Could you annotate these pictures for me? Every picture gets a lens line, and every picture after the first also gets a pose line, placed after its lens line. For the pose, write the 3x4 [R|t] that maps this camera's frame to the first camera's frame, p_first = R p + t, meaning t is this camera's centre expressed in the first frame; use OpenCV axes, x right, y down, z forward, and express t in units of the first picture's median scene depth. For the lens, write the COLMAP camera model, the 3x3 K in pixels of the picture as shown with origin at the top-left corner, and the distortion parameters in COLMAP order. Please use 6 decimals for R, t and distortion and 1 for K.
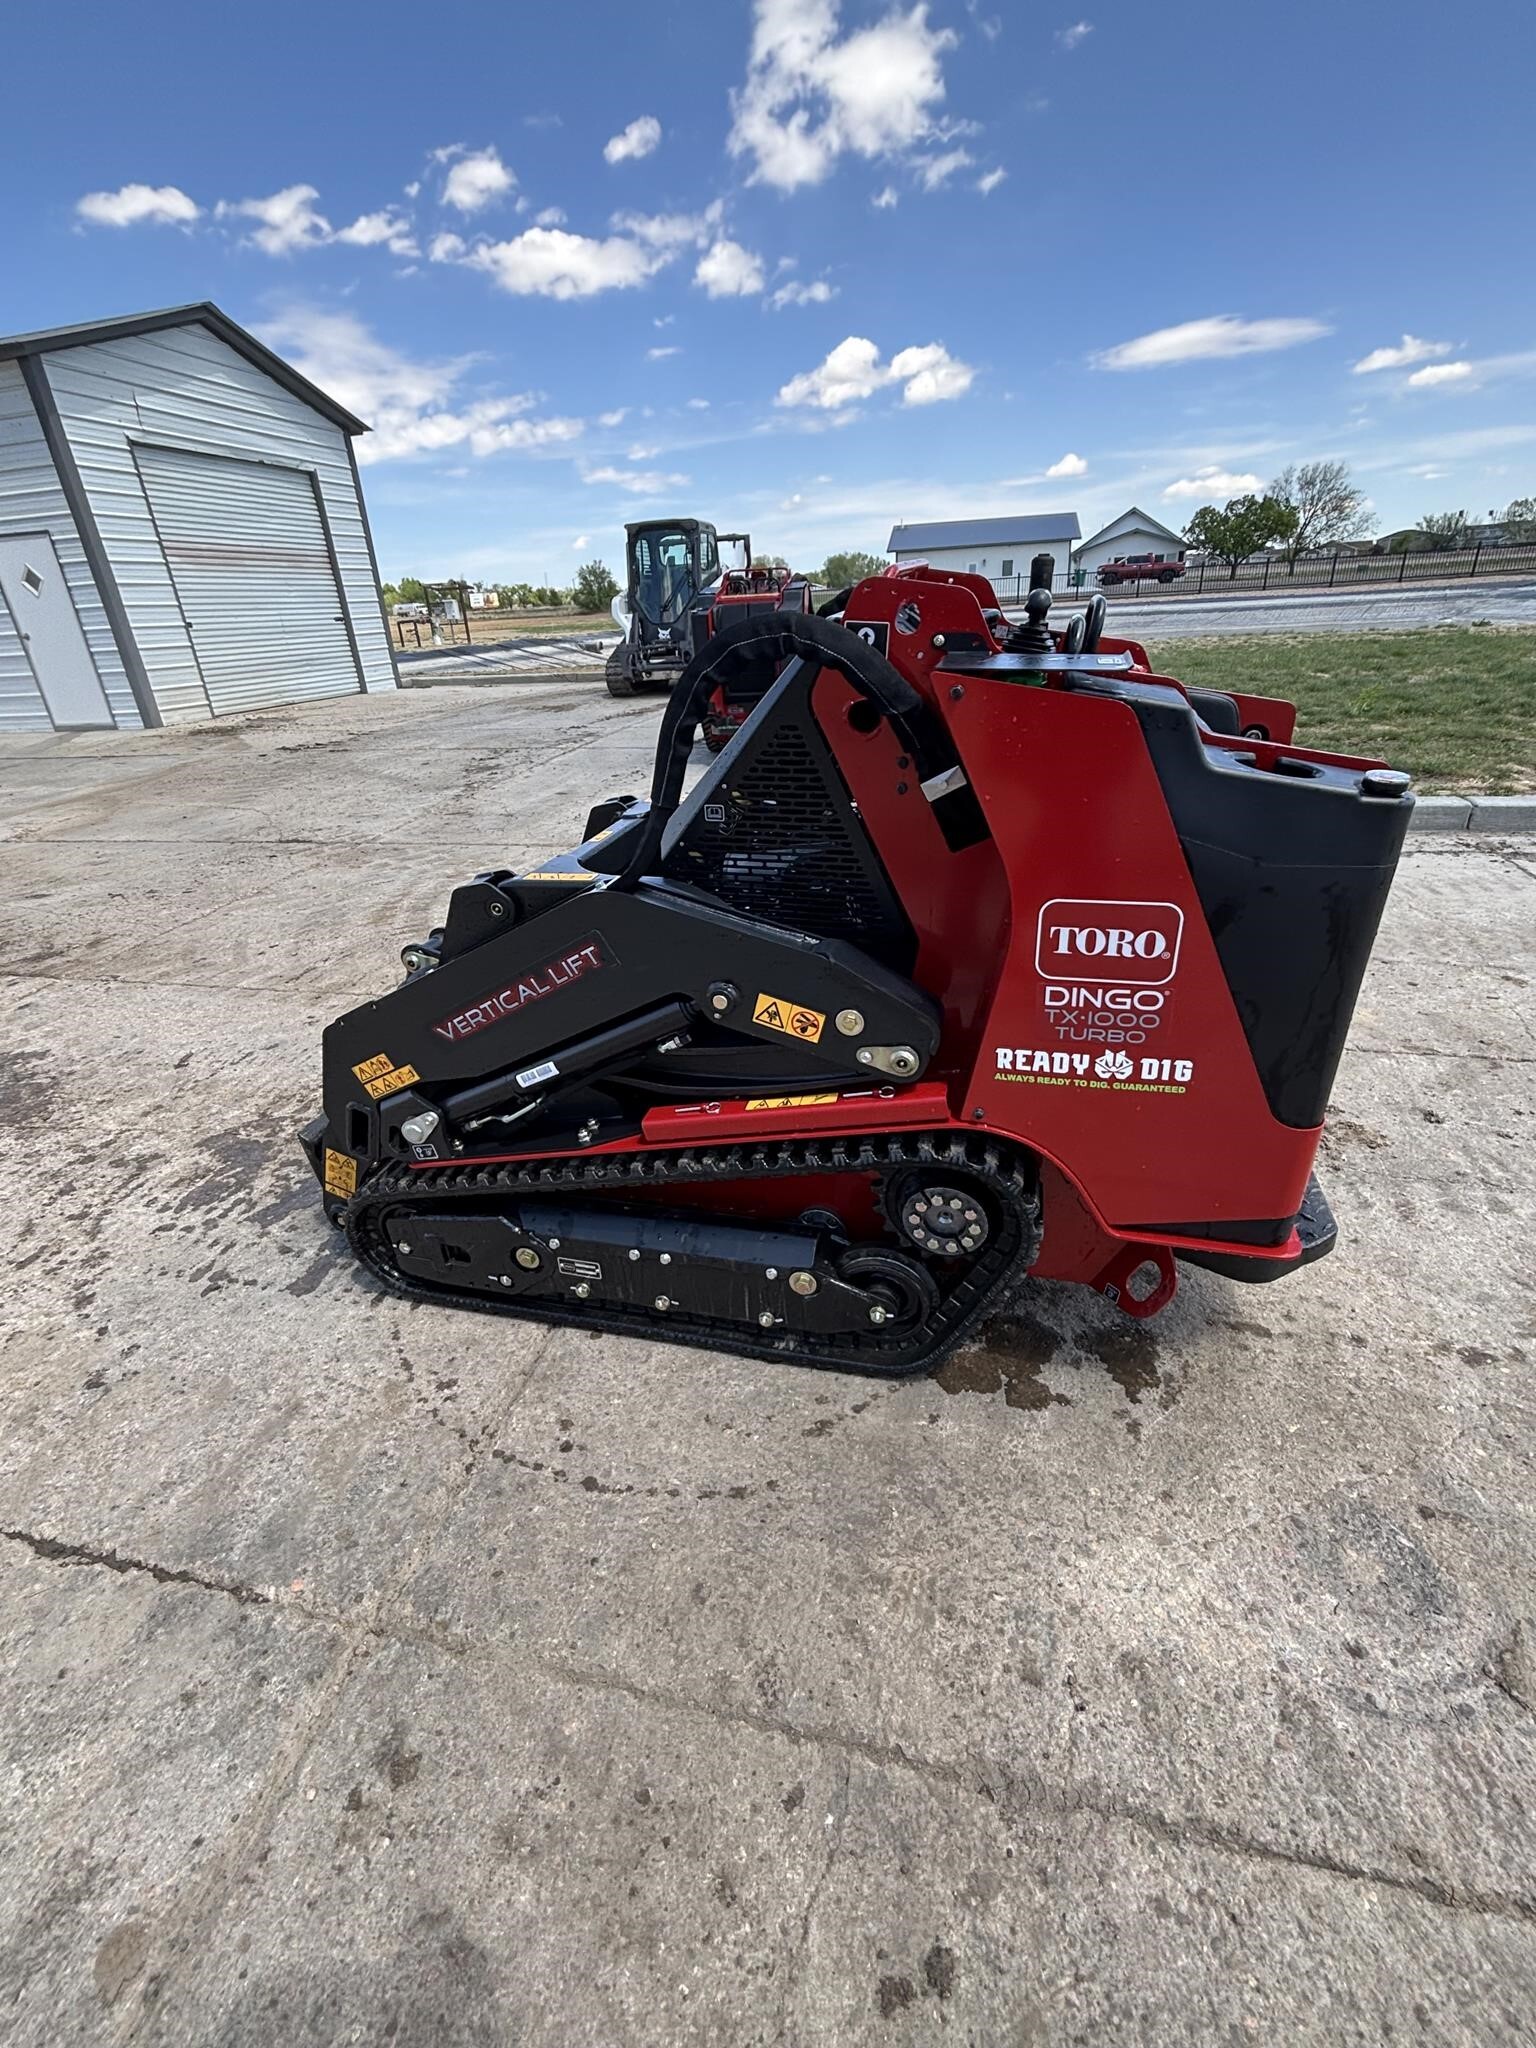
lens RADIAL K [[899.2, 0, 772.1], [0, 899.2, 1020.9], [0, 0, 1]] dist [-0.022912, 0.015499]
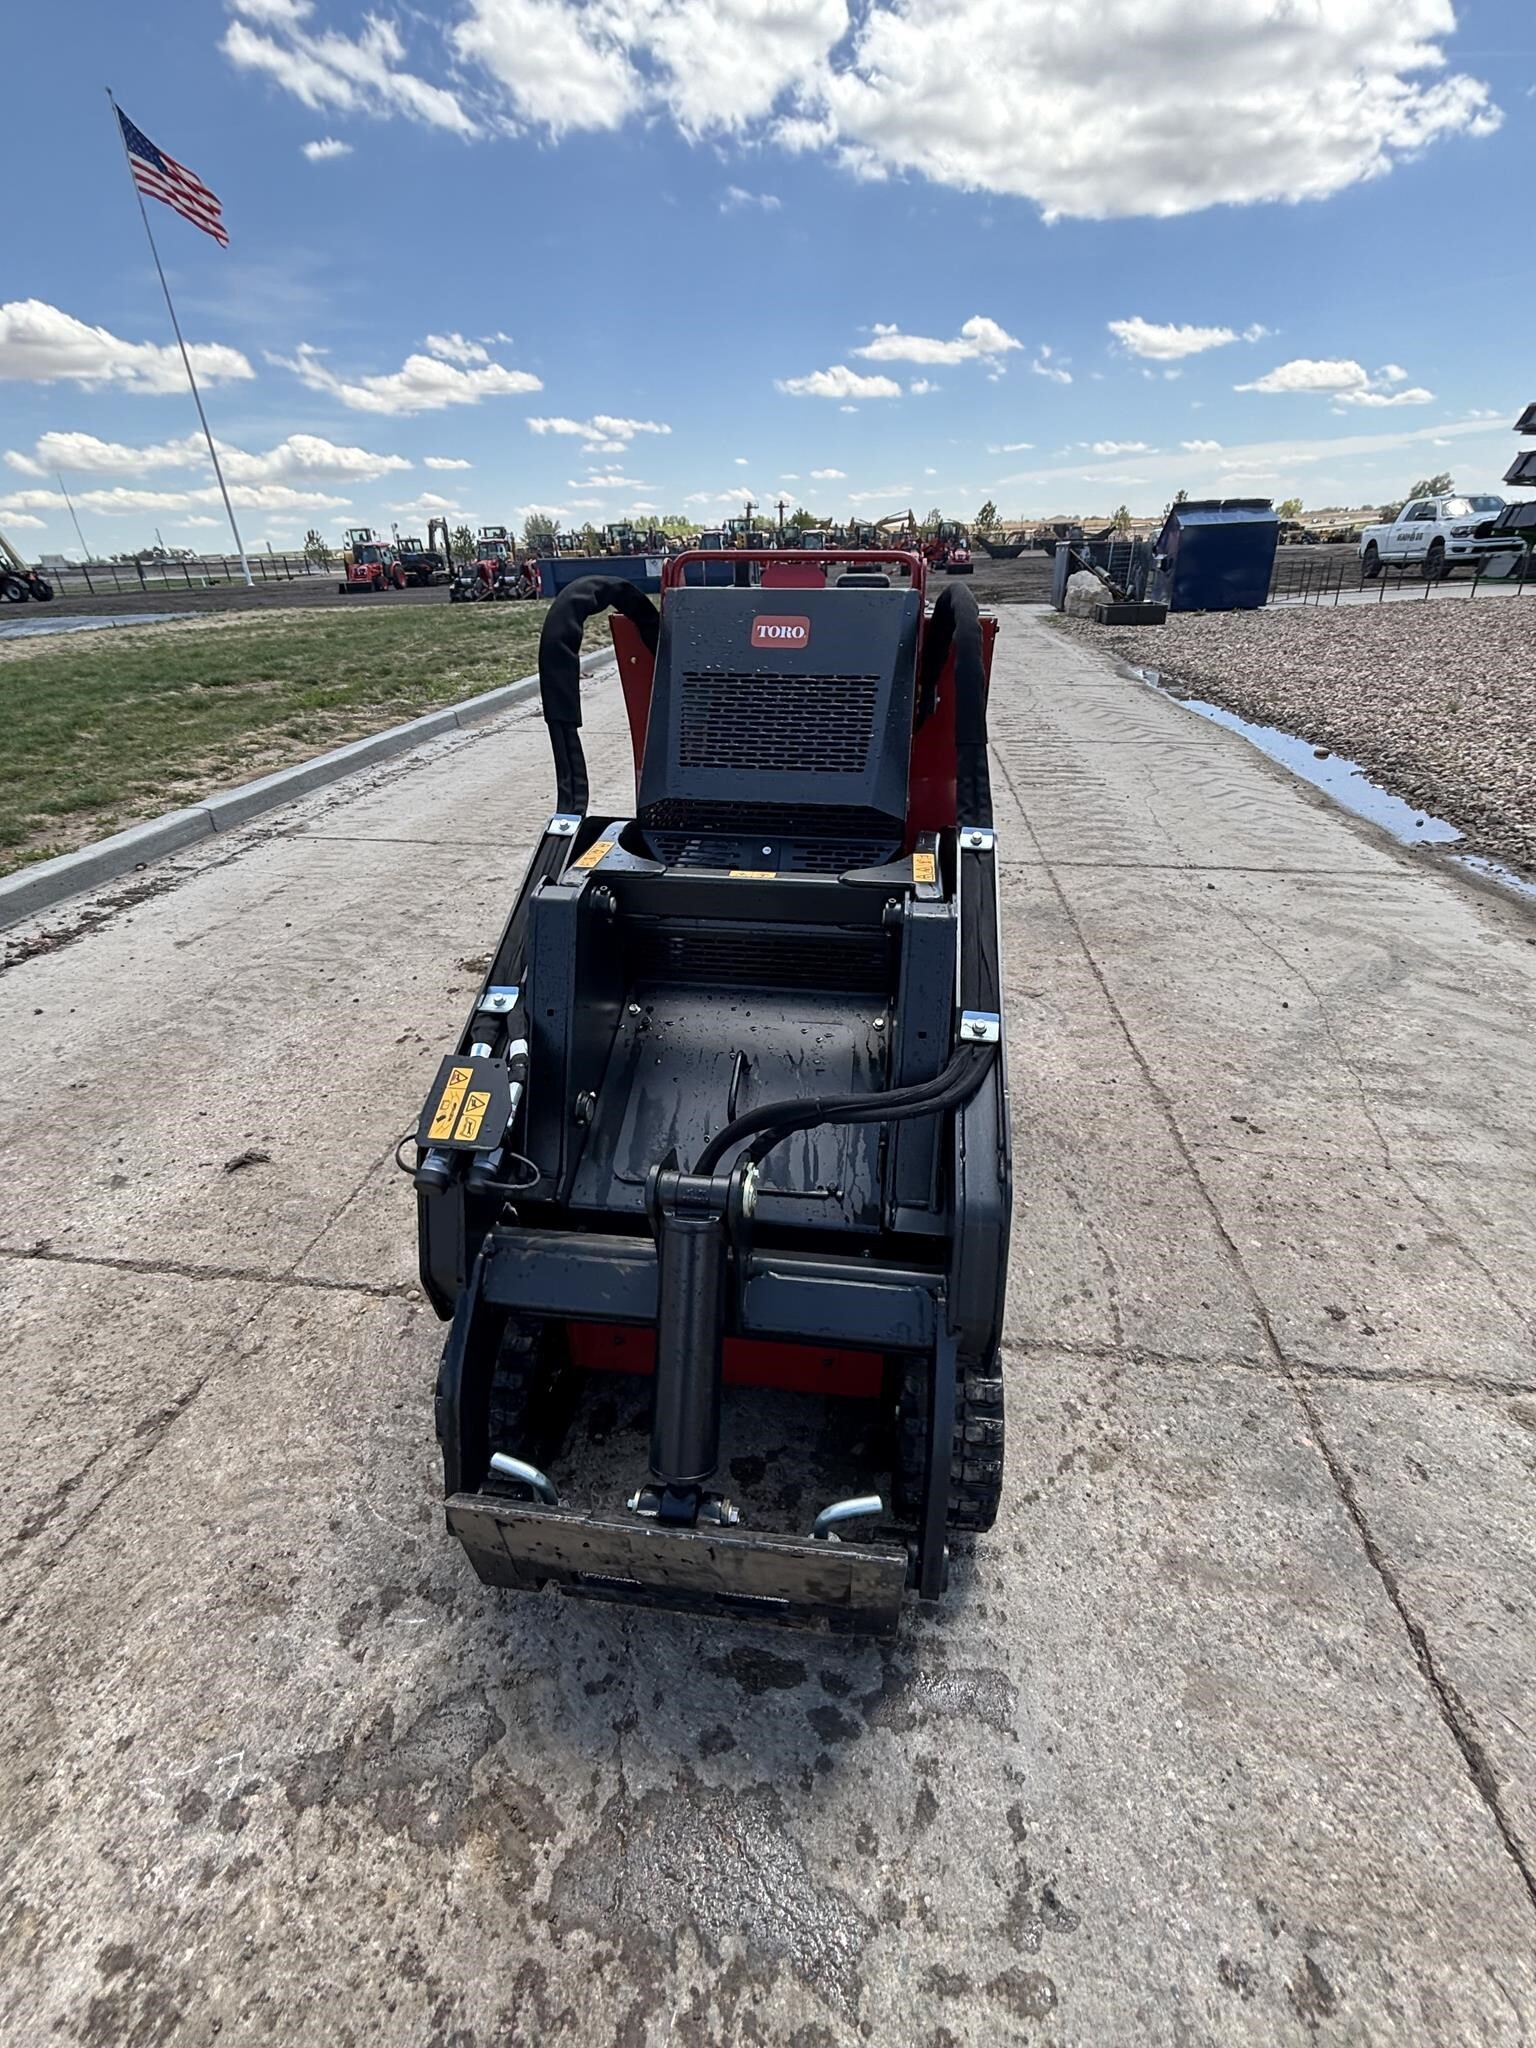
lens RADIAL K [[897.5, 0, 772.2], [0, 897.5, 1021.9], [0, 0, 1]] dist [-0.021180, 0.013649]
pose [[-0.124112, -0.413464, 0.902022, -1.030766], [0.461711, 0.780581, 0.421327, -0.458432], [-0.878305, 0.468765, 0.094022, 1.033147]]
